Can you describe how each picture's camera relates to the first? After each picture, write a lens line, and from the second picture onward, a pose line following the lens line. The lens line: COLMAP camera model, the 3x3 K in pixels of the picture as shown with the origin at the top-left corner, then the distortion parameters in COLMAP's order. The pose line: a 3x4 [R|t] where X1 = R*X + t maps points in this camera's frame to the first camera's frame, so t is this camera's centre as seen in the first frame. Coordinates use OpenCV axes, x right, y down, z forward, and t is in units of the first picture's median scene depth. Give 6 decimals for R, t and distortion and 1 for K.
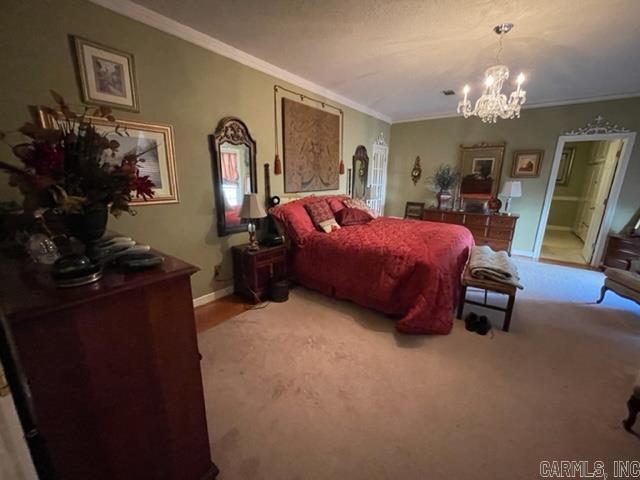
lens RADIAL K [[259.5, 0, 320.0], [0, 259.5, 240.0], [0, 0, 1]] dist [-0.002952, -0.000252]
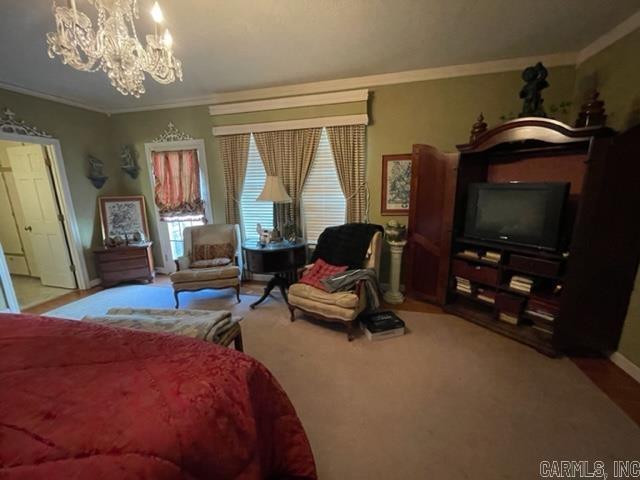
lens RADIAL K [[259.5, 0, 320.0], [0, 259.5, 240.0], [0, 0, 1]] dist [-0.002952, -0.000252]
pose [[-0.369993, -0.200723, 0.907092, -0.019384], [0.240245, 0.922498, 0.302126, -0.185913], [-0.897434, 0.329708, -0.293095, 0.714393]]
